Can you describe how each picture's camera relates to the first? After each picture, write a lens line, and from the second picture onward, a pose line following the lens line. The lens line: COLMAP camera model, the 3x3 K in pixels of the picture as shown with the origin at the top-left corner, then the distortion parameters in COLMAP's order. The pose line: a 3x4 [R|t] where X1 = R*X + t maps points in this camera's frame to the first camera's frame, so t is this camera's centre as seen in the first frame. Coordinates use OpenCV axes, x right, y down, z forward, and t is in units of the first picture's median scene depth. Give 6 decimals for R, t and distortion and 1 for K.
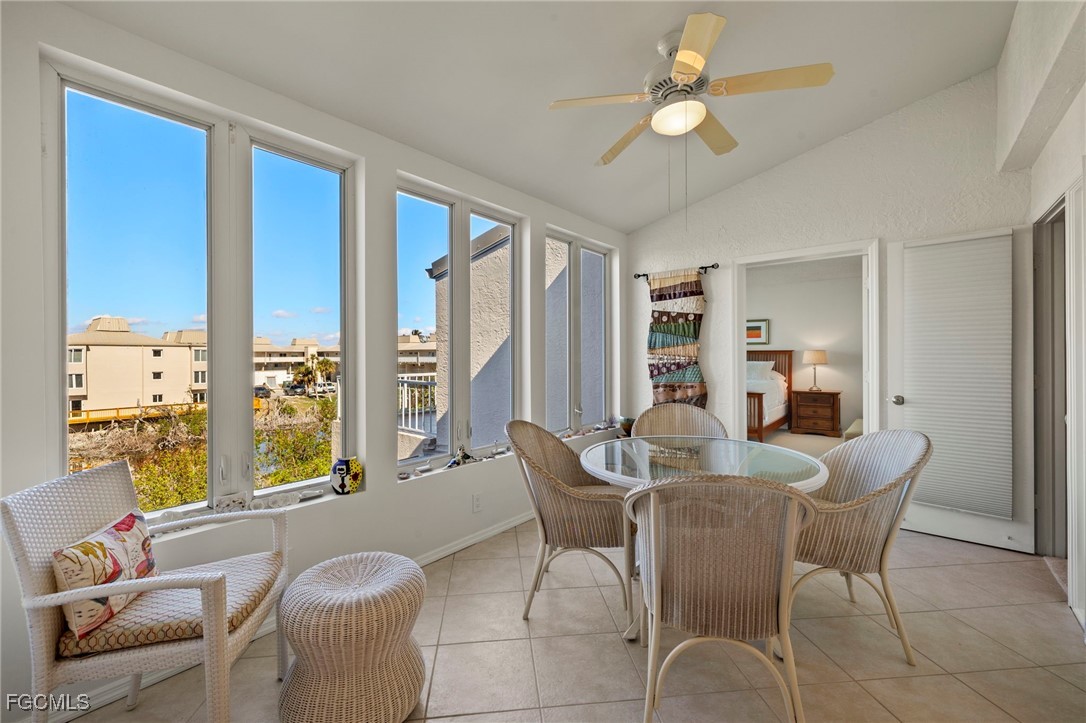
lens RADIAL K [[453.8, 0, 543.0], [0, 453.8, 361.5], [0, 0, 1]] dist [-0.002454, -0.000237]
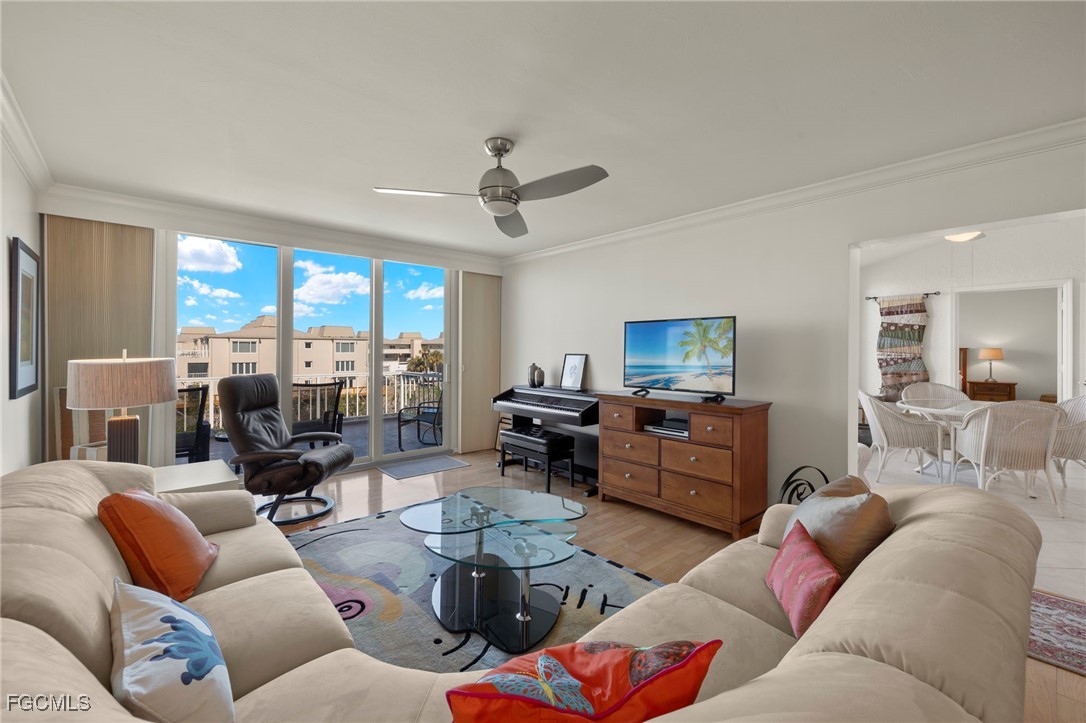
lens RADIAL K [[454.7, 0, 538.7], [0, 454.7, 351.7], [0, 0, 1]] dist [0.000964, -0.000211]
pose [[0.984078, 0.006334, -0.177623, -0.594428], [-0.007348, 0.999960, -0.005053, -0.000874], [0.177584, 0.006277, 0.984086, -0.652522]]
